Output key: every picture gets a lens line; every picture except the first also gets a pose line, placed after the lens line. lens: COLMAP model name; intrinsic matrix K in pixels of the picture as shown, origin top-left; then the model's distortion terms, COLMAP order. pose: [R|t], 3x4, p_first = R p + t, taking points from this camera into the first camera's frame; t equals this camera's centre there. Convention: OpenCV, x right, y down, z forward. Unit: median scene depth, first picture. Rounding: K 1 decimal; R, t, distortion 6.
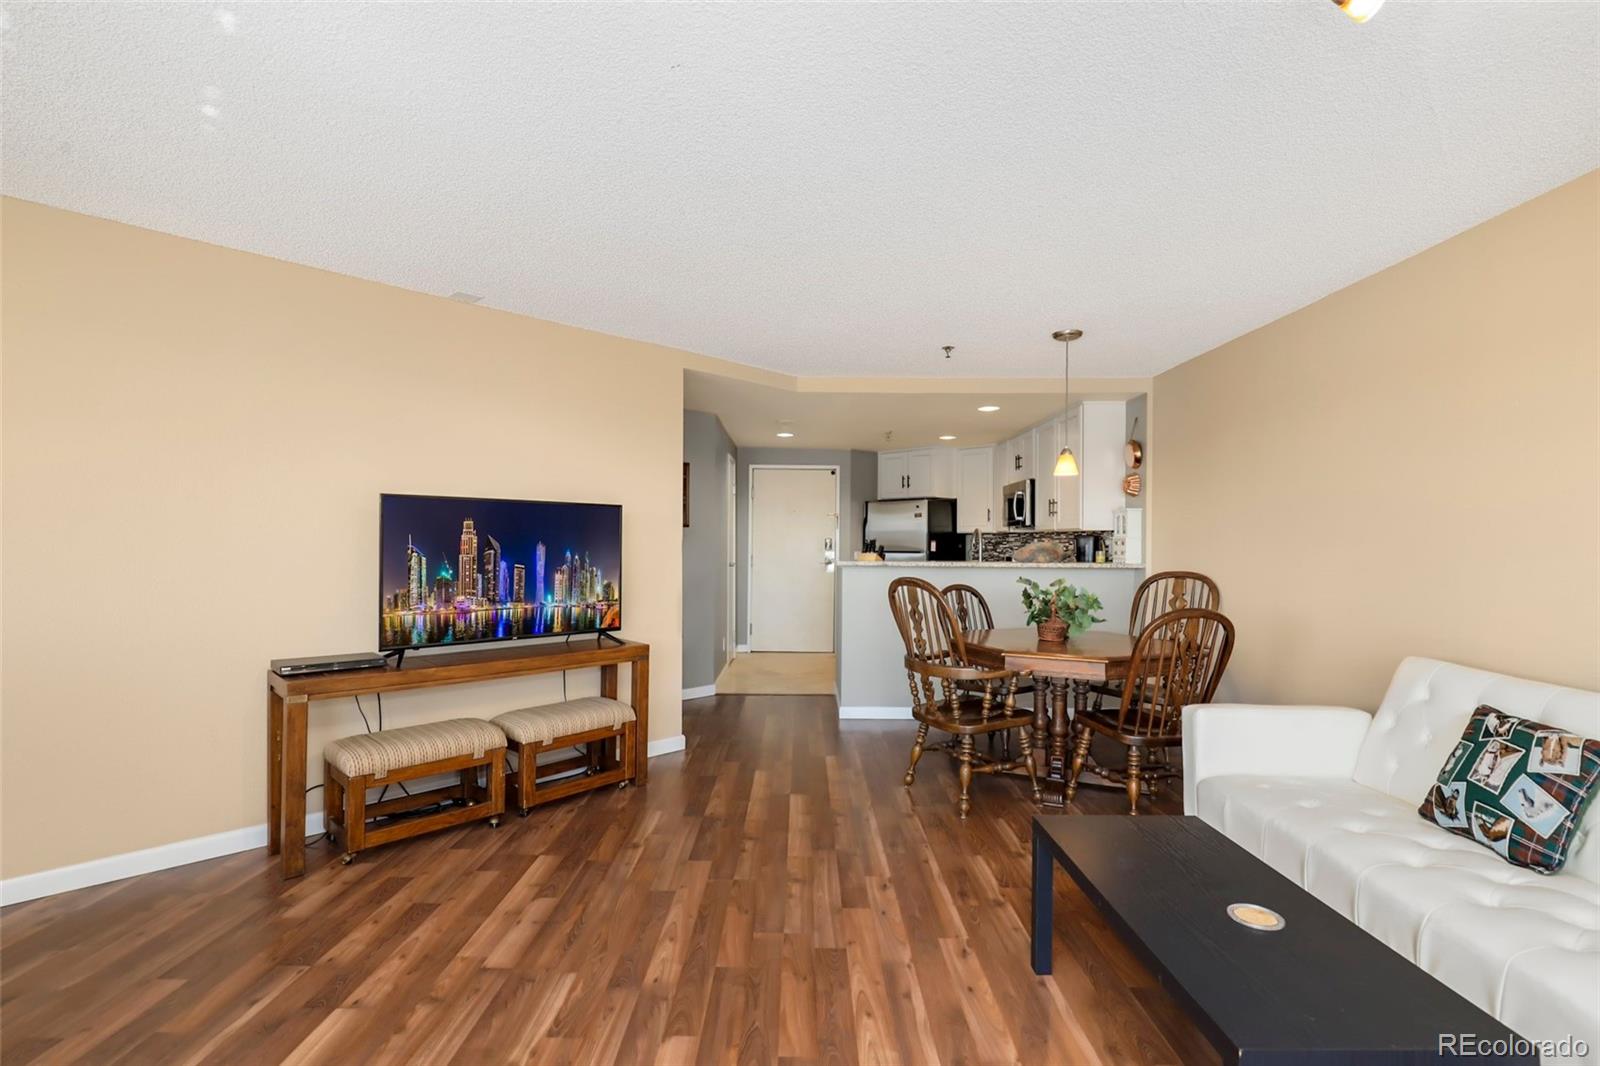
lens RADIAL K [[734.1, 0, 800.1], [0, 734.1, 535.1], [0, 0, 1]] dist [-0.001904, 0.001020]
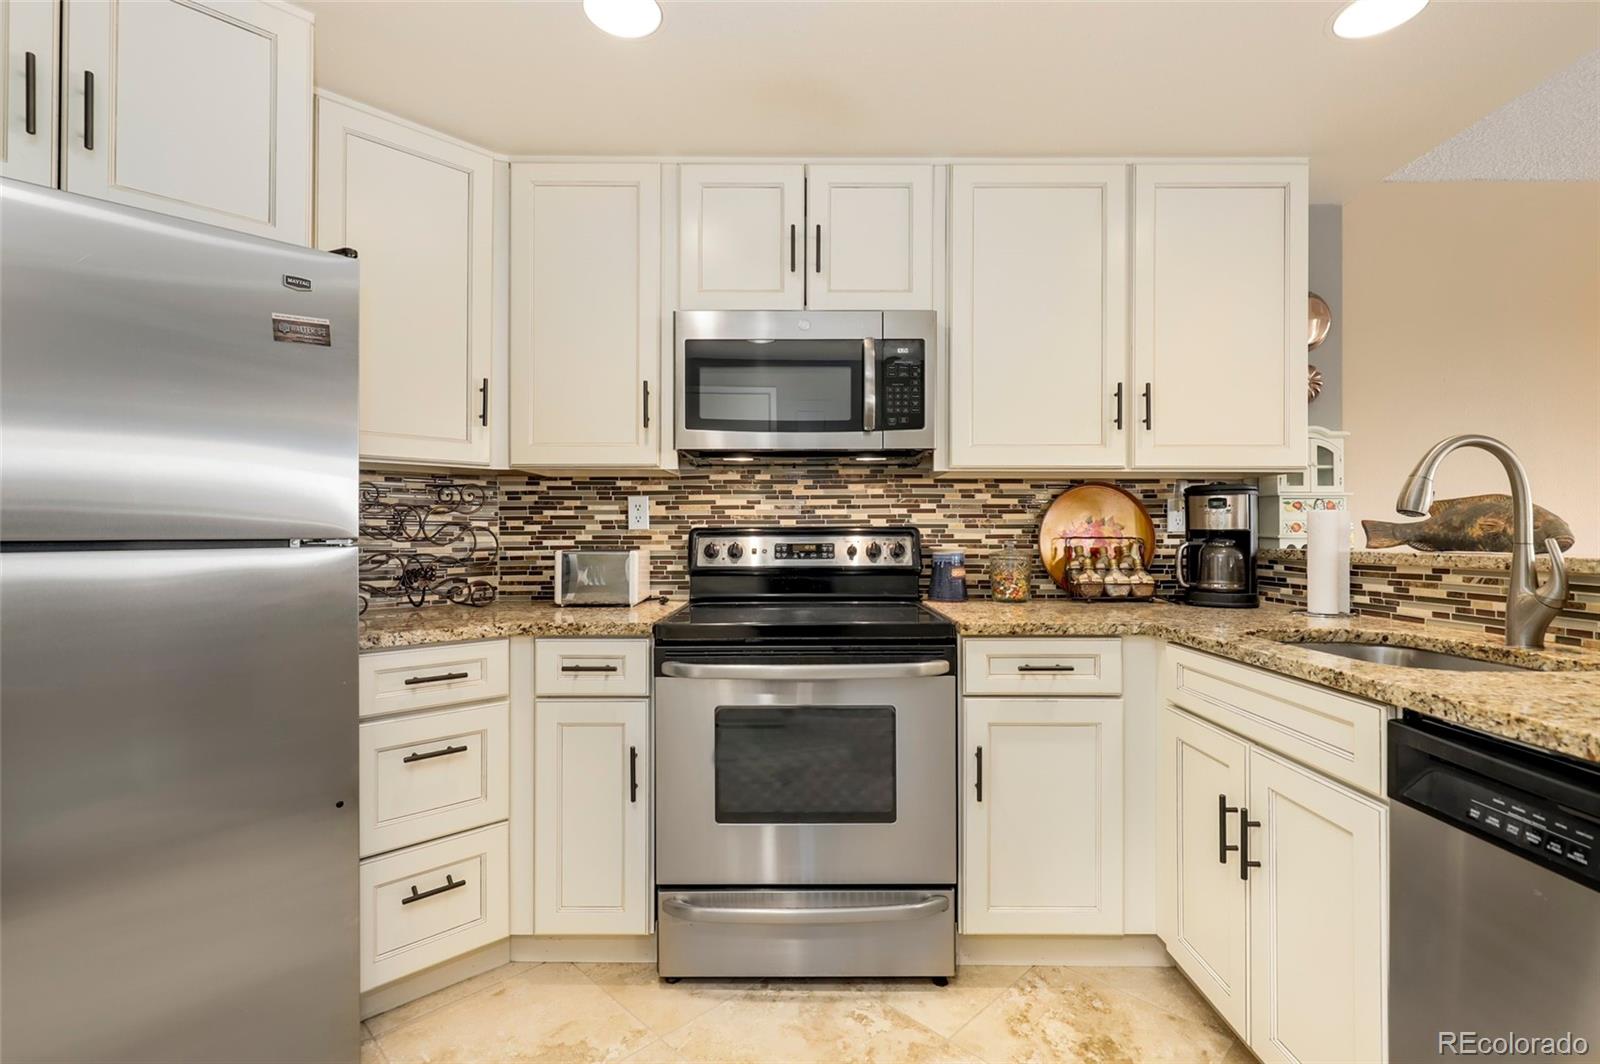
lens RADIAL K [[734.1, 0, 797.9], [0, 734.1, 529.0], [0, 0, 1]] dist [-0.001904, 0.001020]
pose [[0.004974, -0.001302, 0.999987, -0.035553], [-0.008780, 0.999961, 0.001345, 0.040106], [-0.999949, -0.008787, 0.004963, 1.934248]]
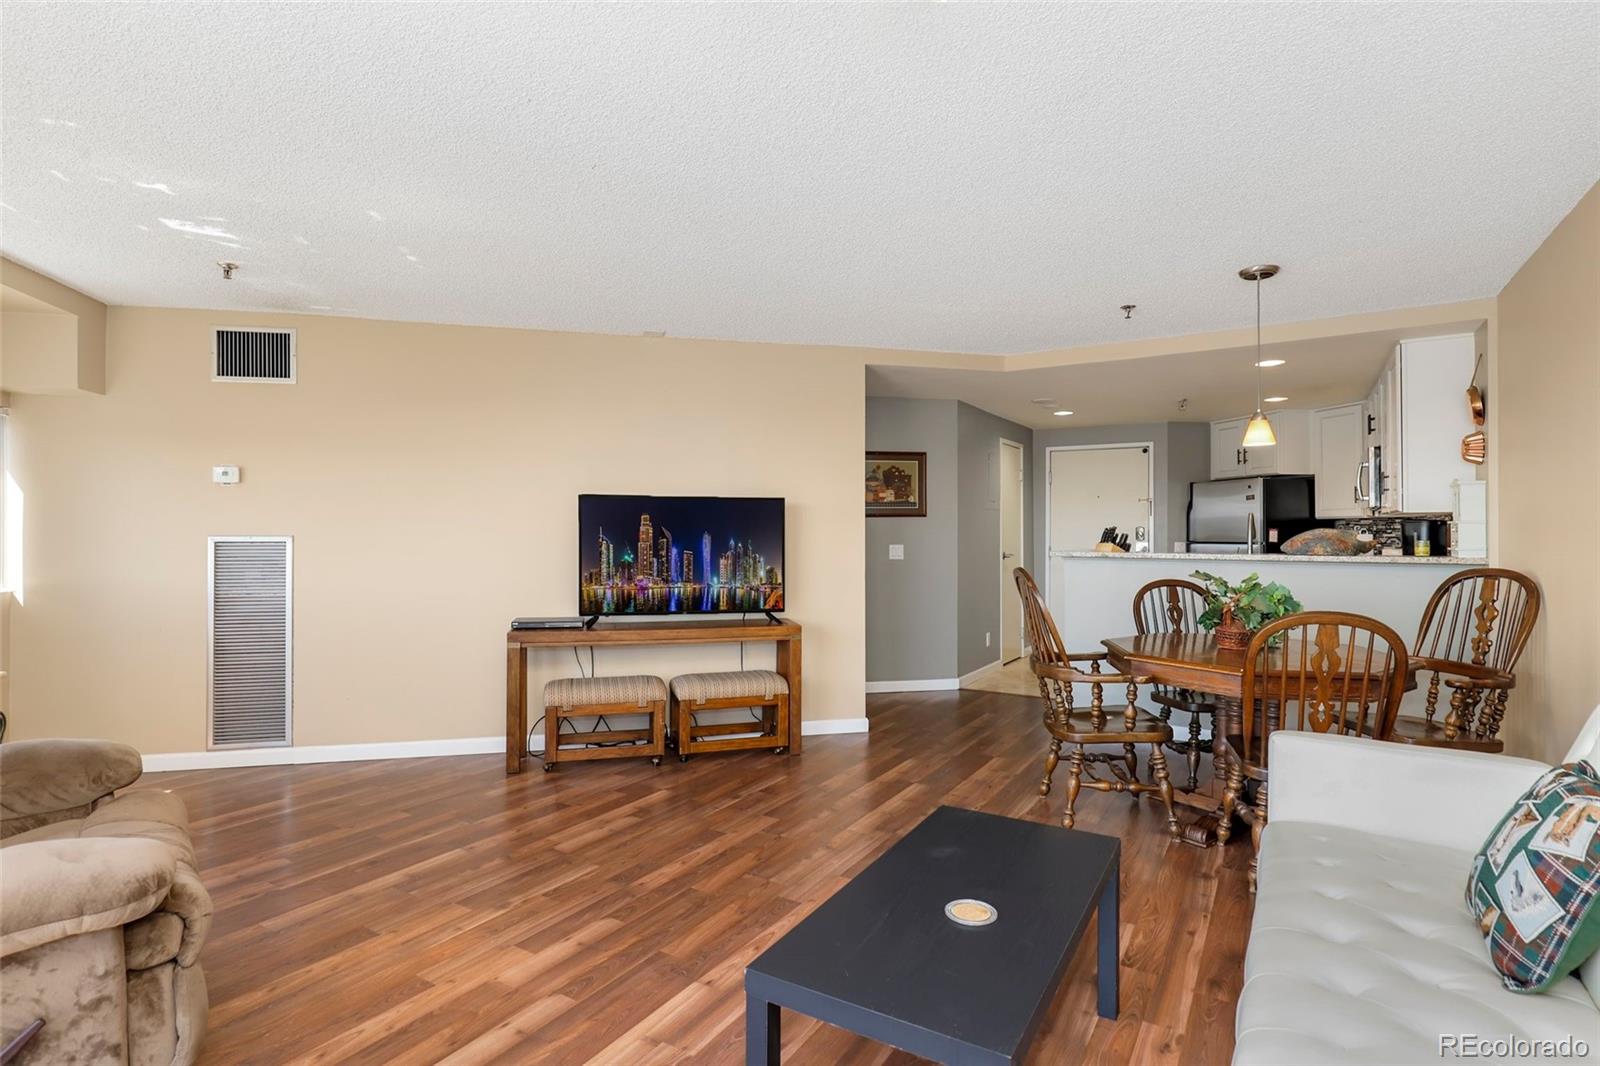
lens RADIAL K [[799.1, 0, 809.5], [0, 799.1, 517.2], [0, 0, 1]] dist [-0.005856, 0.001213]
pose [[0.856315, -0.014891, -0.516240, 0.436033], [0.009252, 0.999866, -0.013495, 0.004813], [0.516372, 0.006780, 0.856338, -0.006866]]
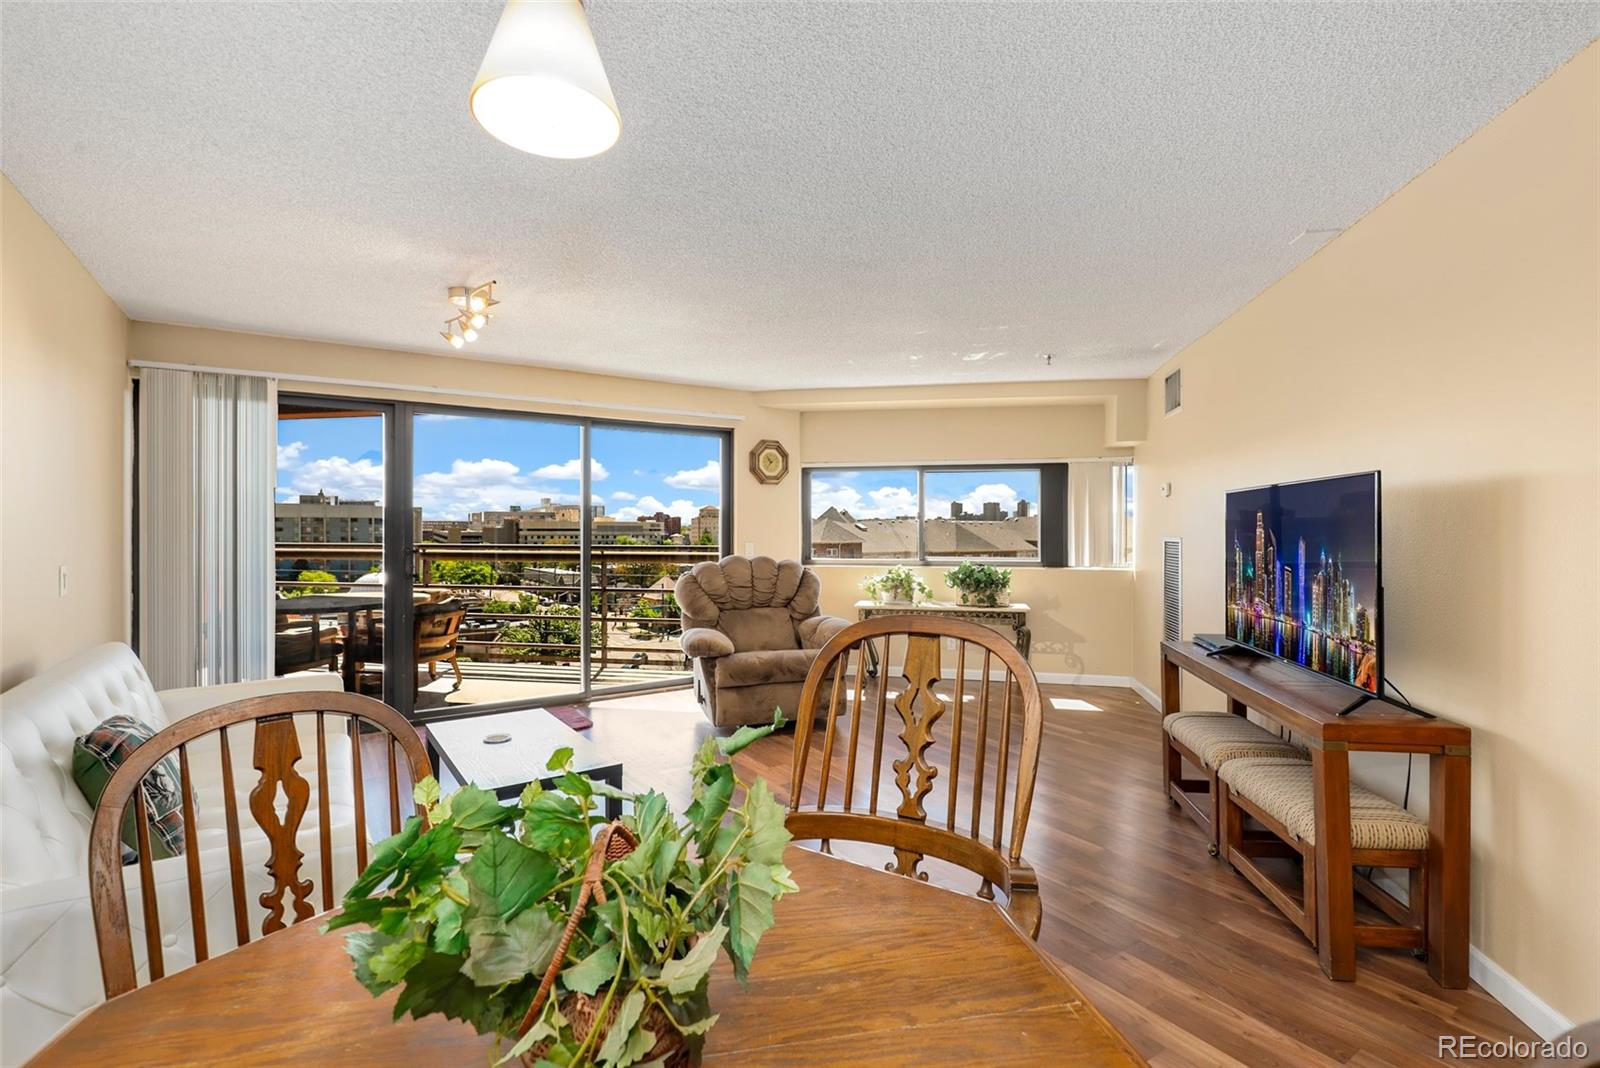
lens RADIAL K [[734.1, 0, 771.1], [0, 734.1, 527.7], [0, 0, 1]] dist [-0.001904, 0.001020]
pose [[-0.842214, -0.005561, -0.539115, 0.463978], [0.002985, 0.999883, -0.014978, 0.008851], [0.539135, -0.014224, -0.842099, 1.299725]]
